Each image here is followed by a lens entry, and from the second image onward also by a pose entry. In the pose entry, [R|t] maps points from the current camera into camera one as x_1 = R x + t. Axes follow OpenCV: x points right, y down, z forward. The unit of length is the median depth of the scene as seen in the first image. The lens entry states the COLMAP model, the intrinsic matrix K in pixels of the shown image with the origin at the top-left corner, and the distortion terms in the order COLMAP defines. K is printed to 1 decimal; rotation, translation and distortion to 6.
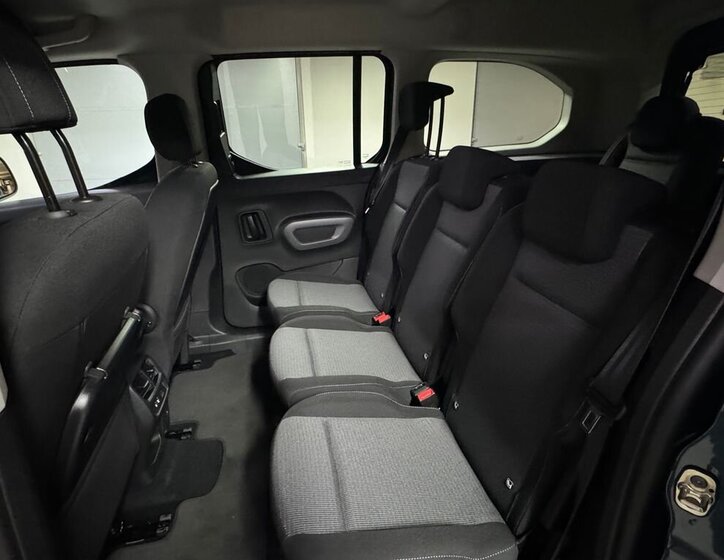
lens RADIAL K [[416.7, 0, 359.1], [0, 416.7, 279.3], [0, 0, 1]] dist [0.001171, -0.005092]
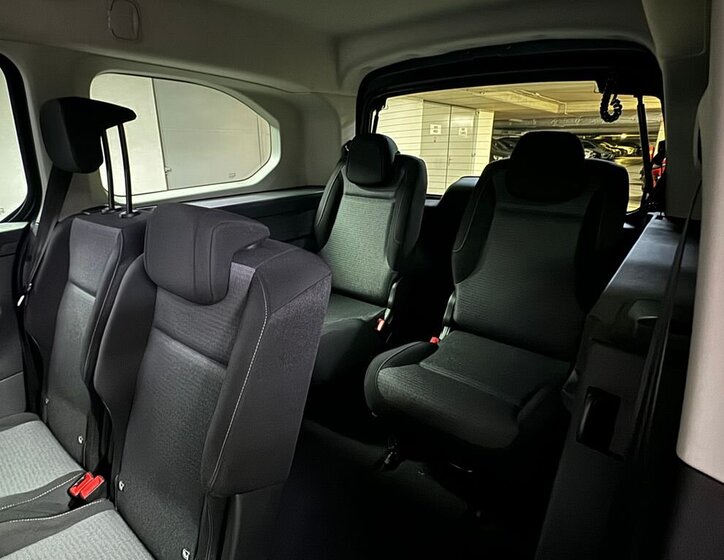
lens RADIAL K [[416.7, 0, 360.7], [0, 416.7, 283.0], [0, 0, 1]] dist [0.001171, -0.005092]
pose [[0.775696, -0.180145, 0.604849, 0.044879], [0.207282, 0.977950, 0.025436, -0.111872], [-0.596095, 0.105644, 0.795934, 0.237851]]
